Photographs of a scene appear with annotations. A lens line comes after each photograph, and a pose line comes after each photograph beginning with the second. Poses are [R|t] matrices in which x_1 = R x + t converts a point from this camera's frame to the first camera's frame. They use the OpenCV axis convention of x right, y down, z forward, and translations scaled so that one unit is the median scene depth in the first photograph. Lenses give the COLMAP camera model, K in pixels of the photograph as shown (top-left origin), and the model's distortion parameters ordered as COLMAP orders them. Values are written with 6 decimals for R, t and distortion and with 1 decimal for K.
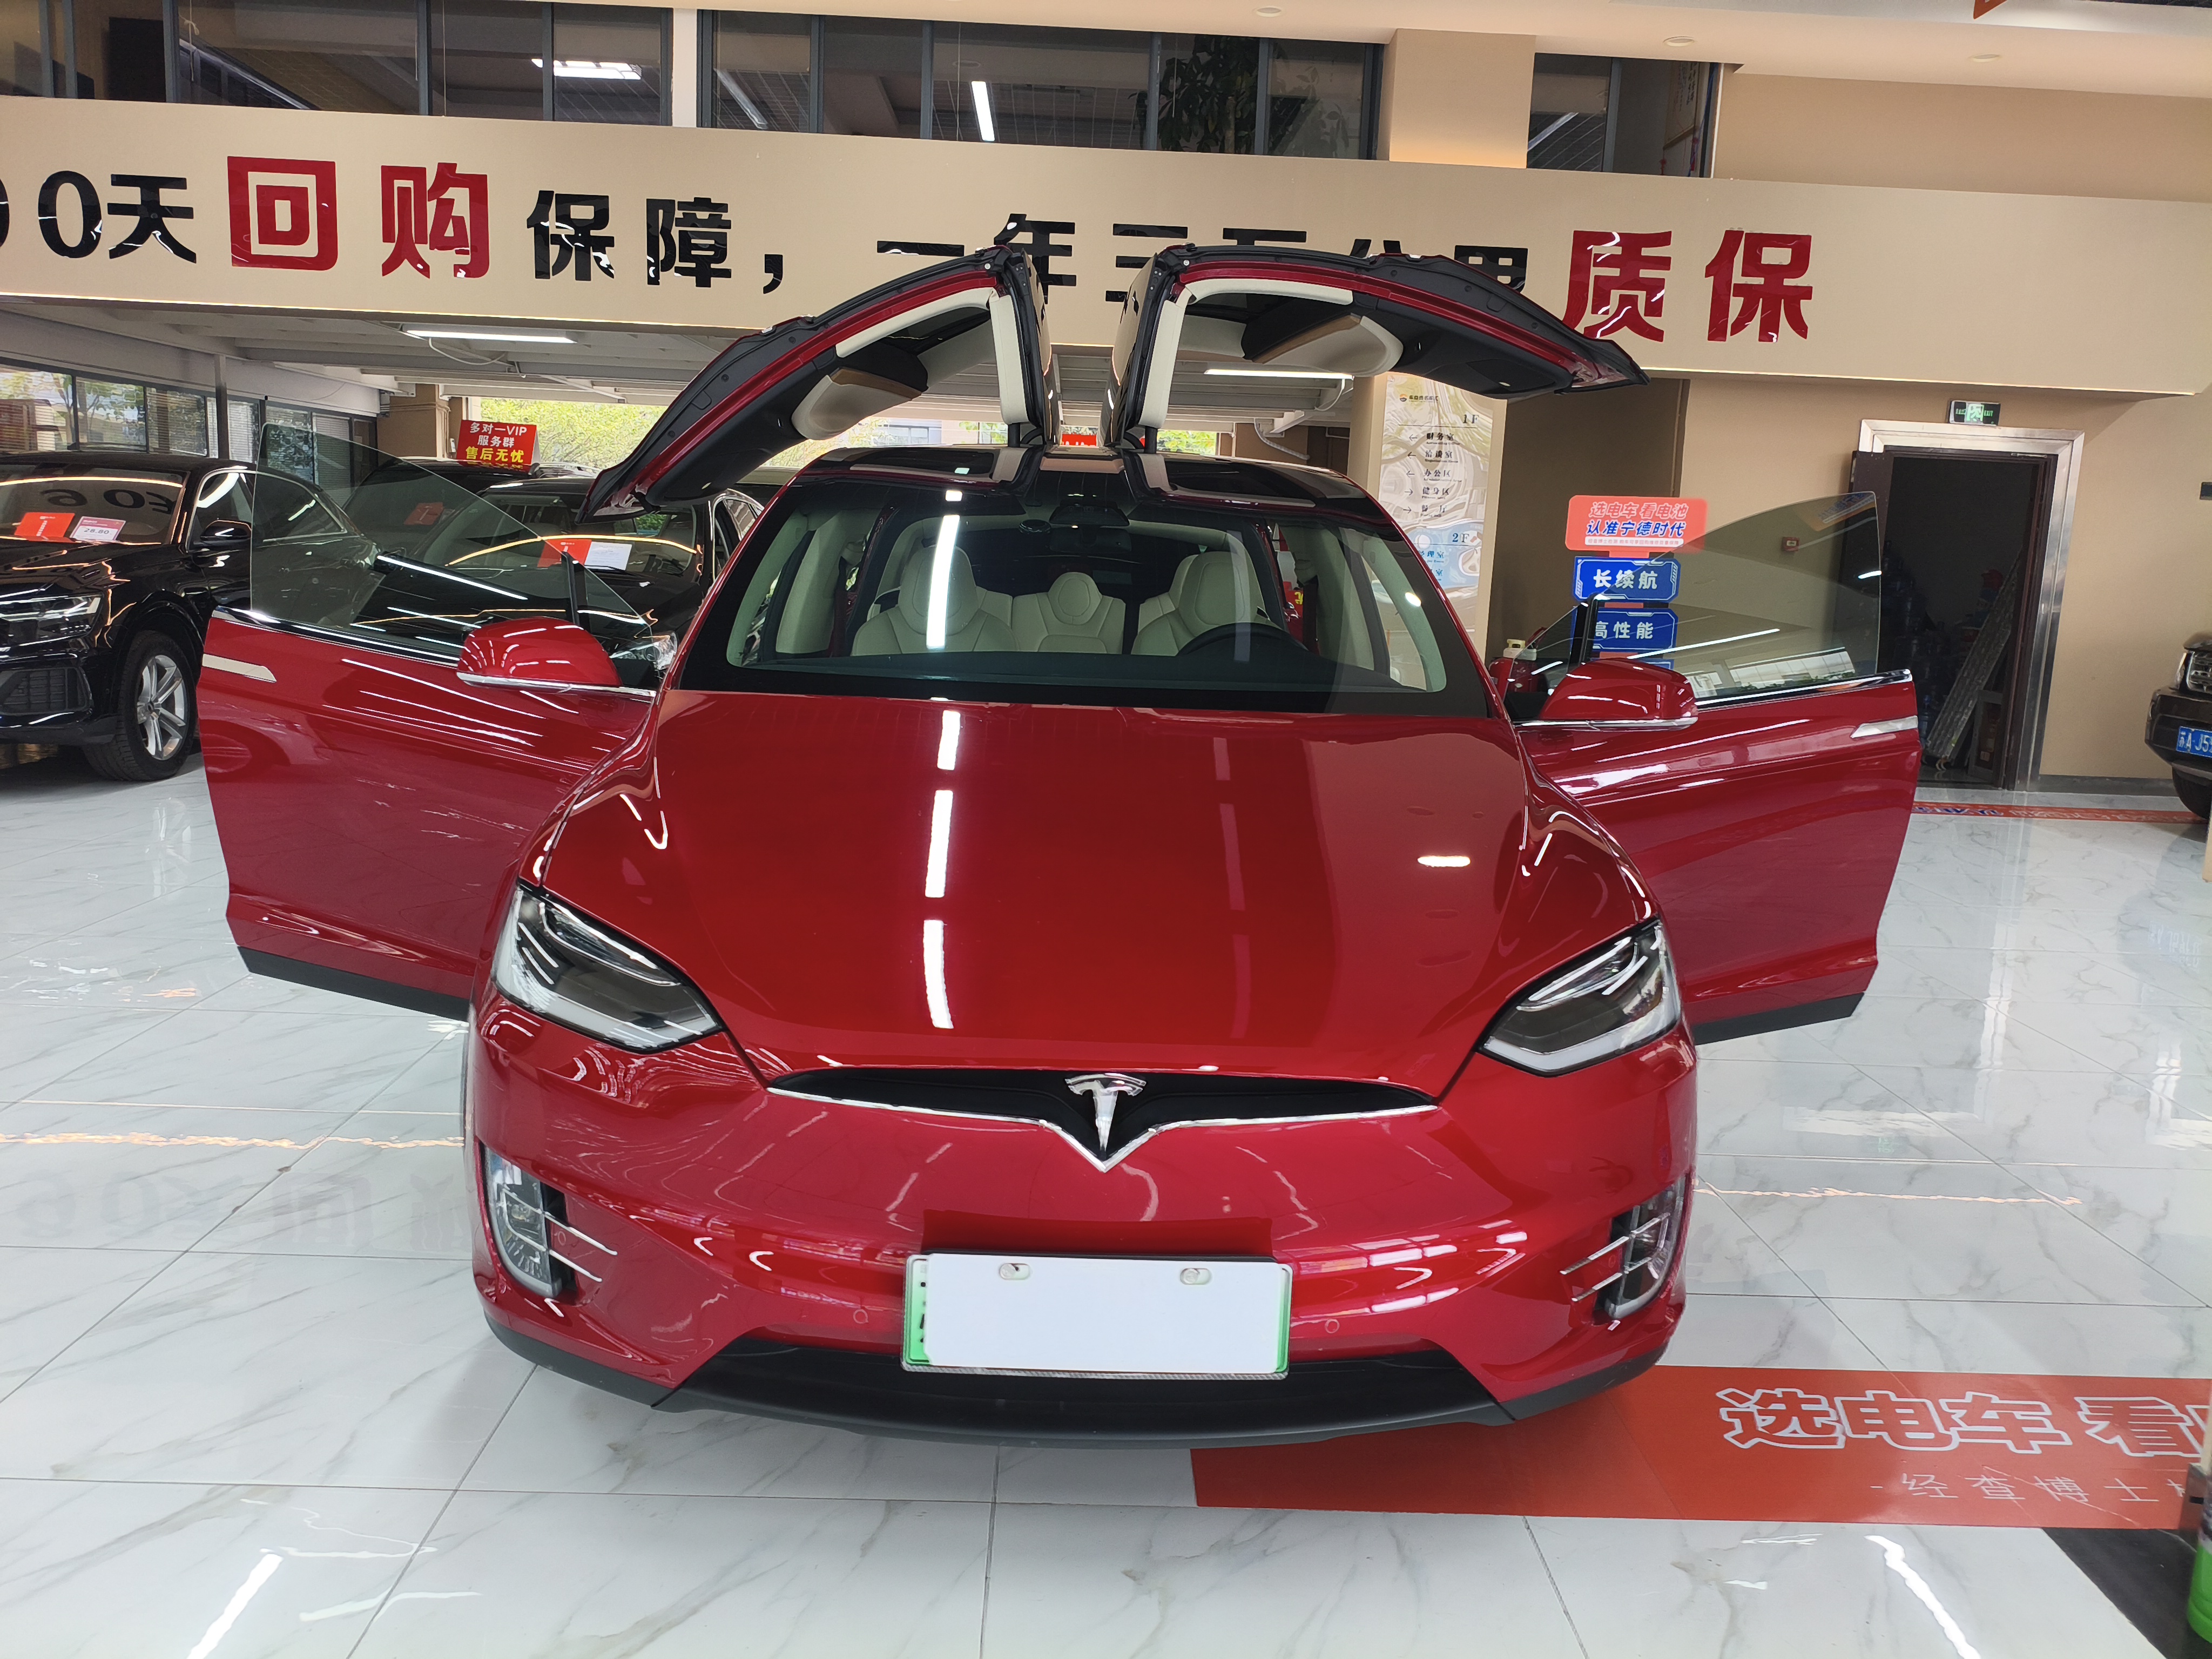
lens RADIAL K [[1705.1, 0, 1093.8], [0, 1705.1, 826.3], [0, 0, 1]] dist [-0.006349, -0.000291]
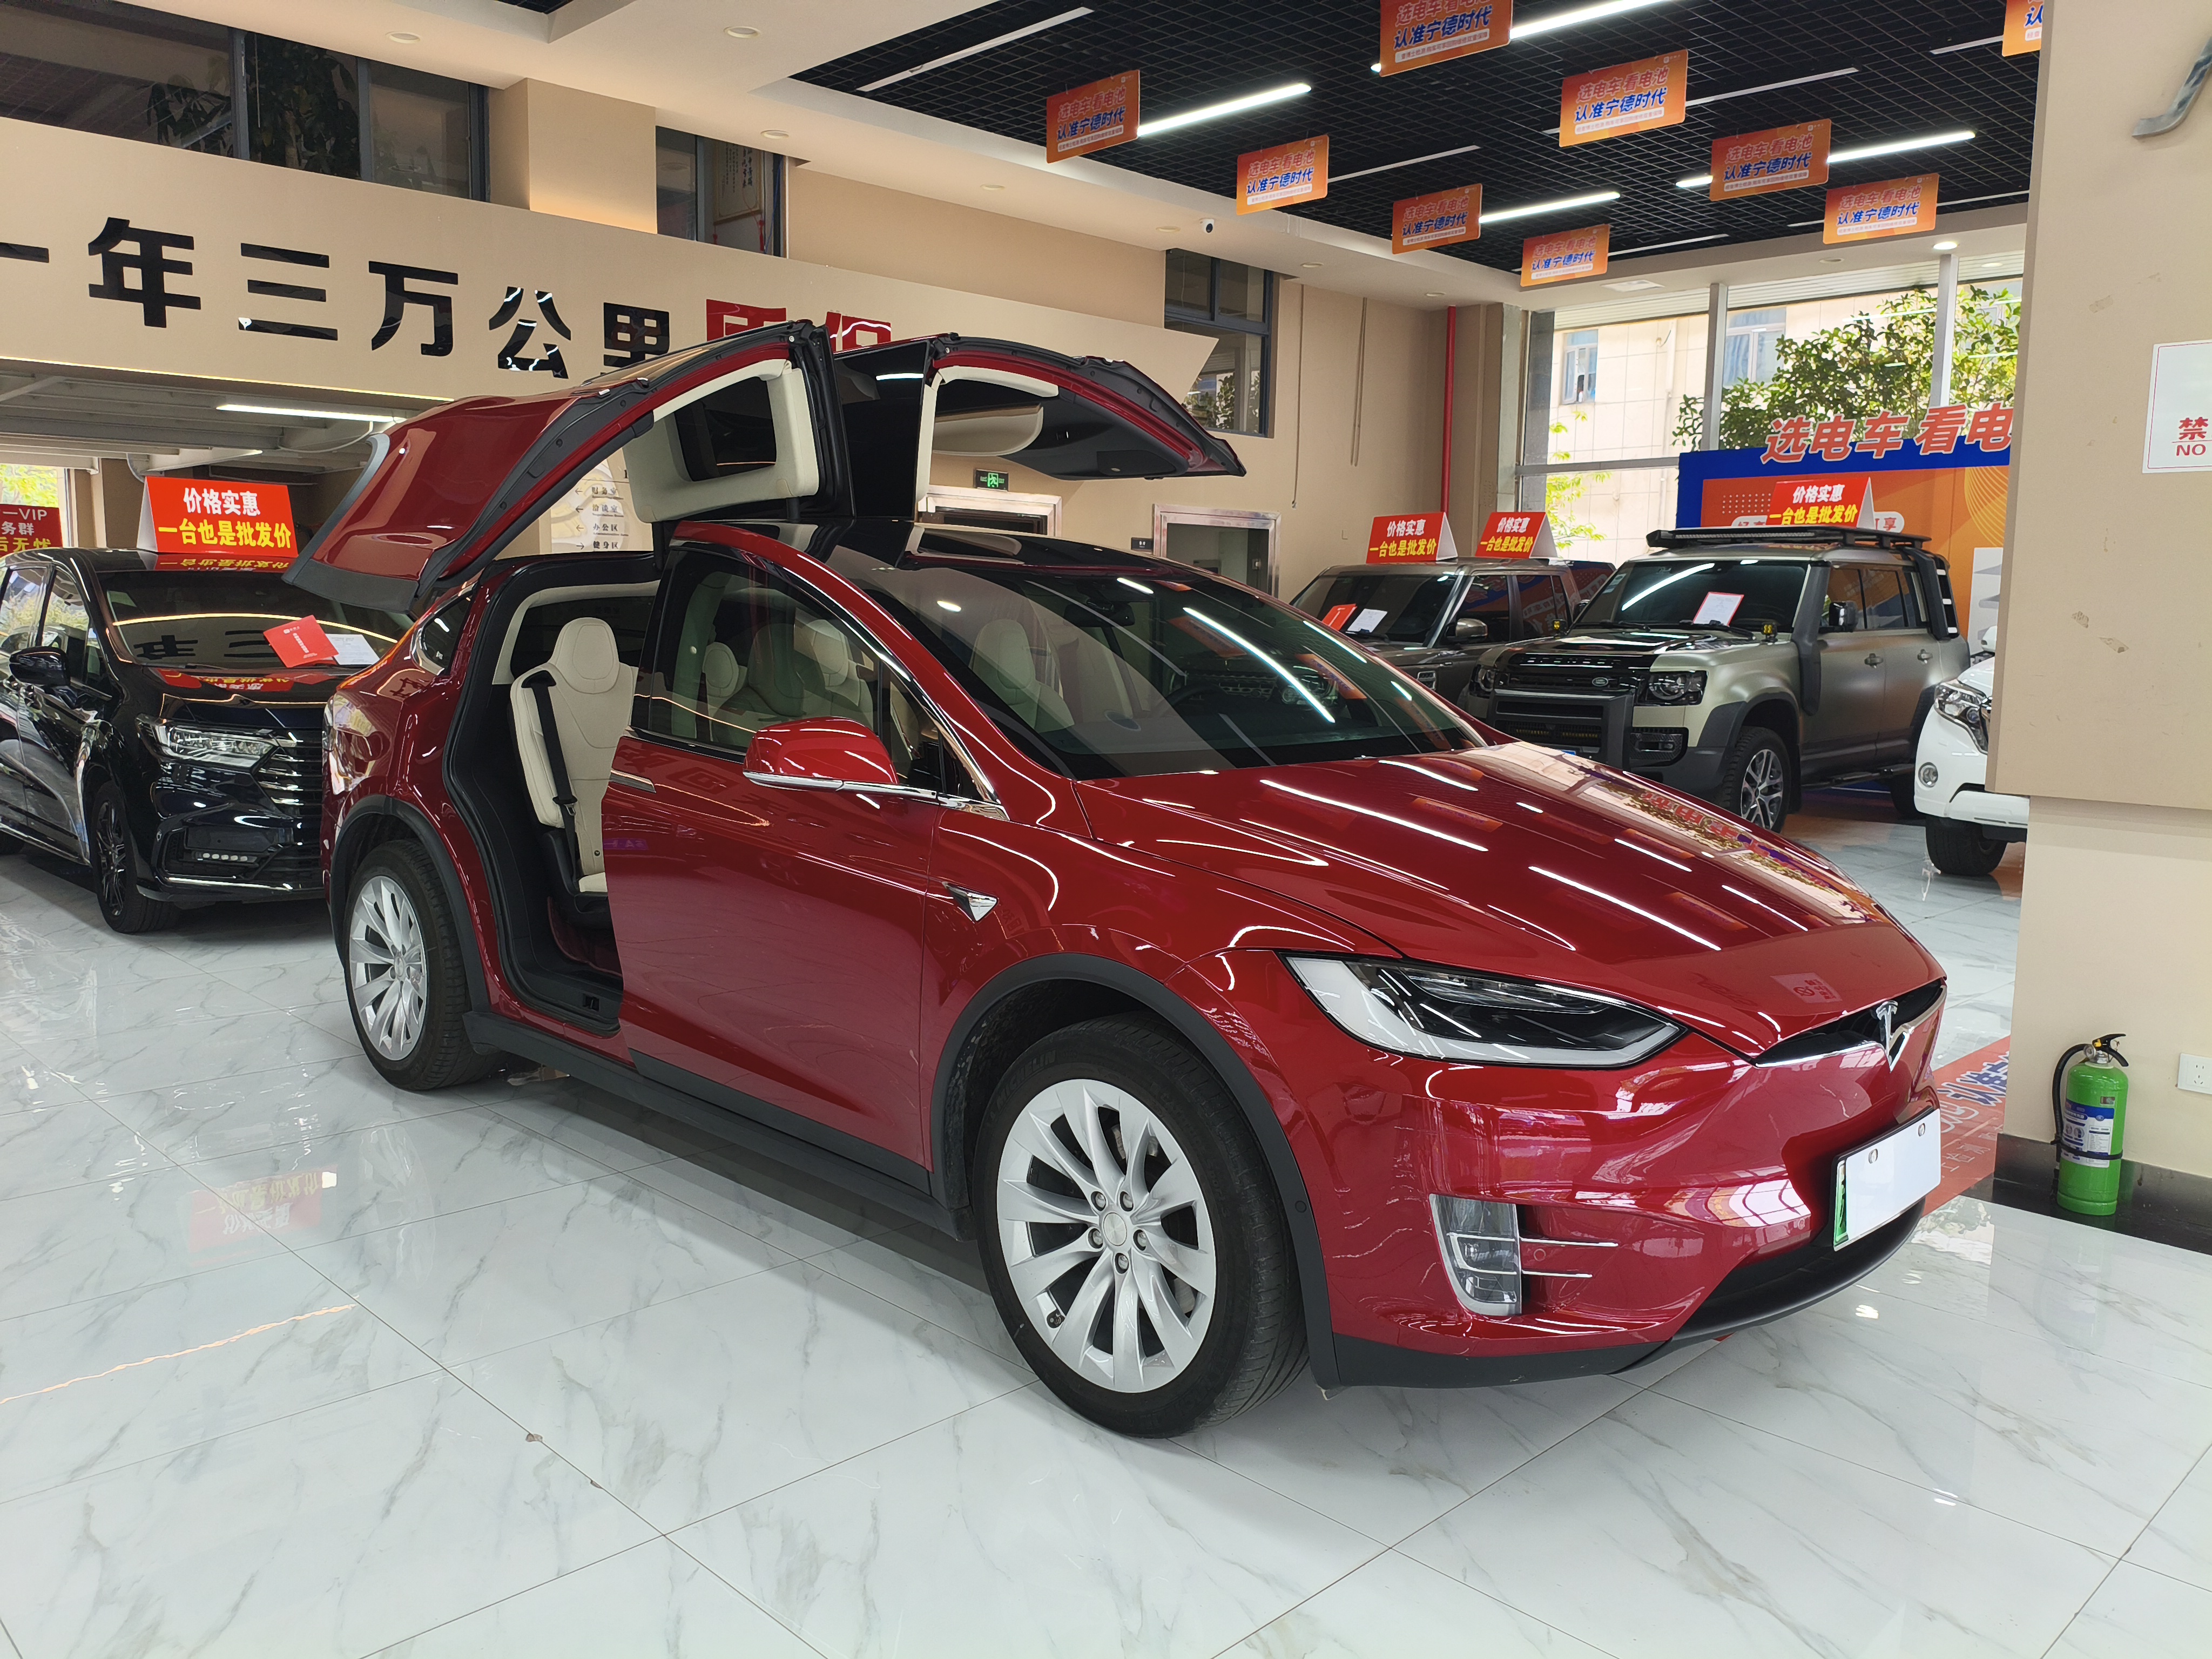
lens RADIAL K [[1705.1, 0, 1111.8], [0, 1705.1, 823.7], [0, 0, 1]] dist [-0.006349, -0.000291]
pose [[0.726221, -0.114927, 0.677787, -0.292042], [0.130336, 0.991063, 0.028397, -0.025907], [-0.674993, 0.067718, 0.734710, 0.080486]]
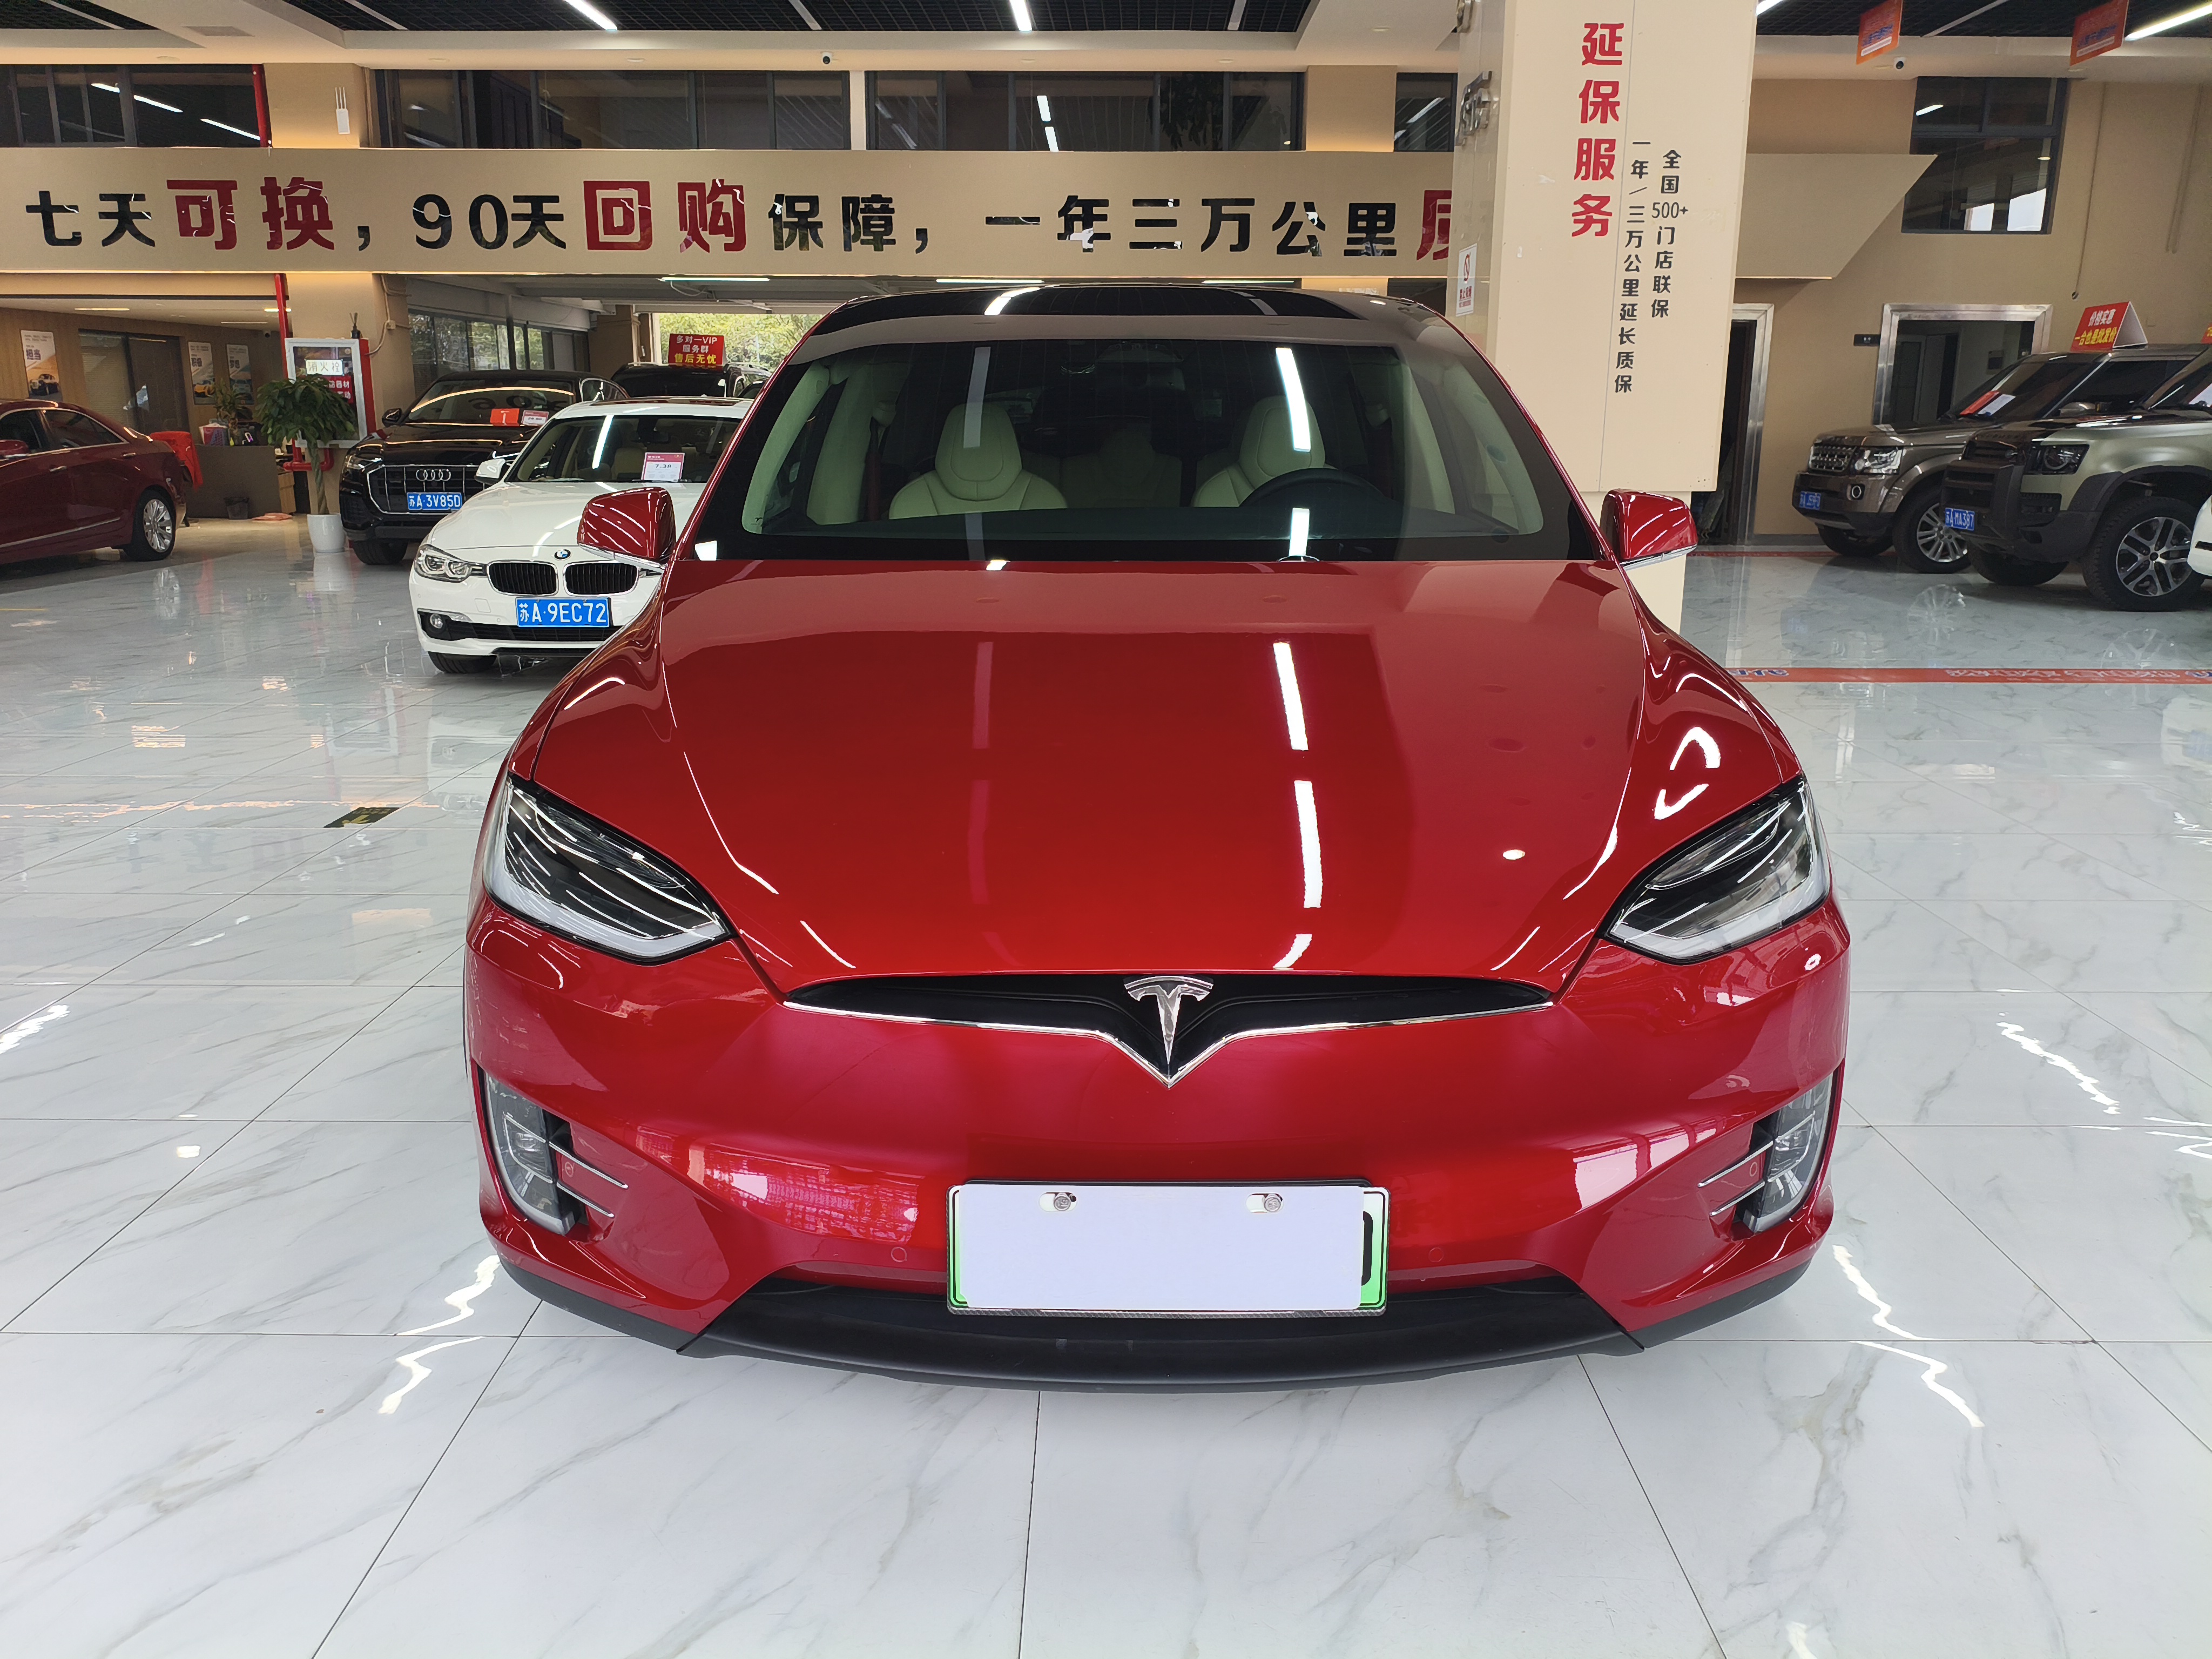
lens RADIAL K [[1705.1, 0, 1094.9], [0, 1705.1, 838.7], [0, 0, 1]] dist [-0.006349, -0.000291]
pose [[0.998995, -0.030220, -0.033110, 0.010829], [0.032723, 0.996428, 0.077853, 0.117468], [0.030639, -0.078859, 0.996415, -0.639444]]
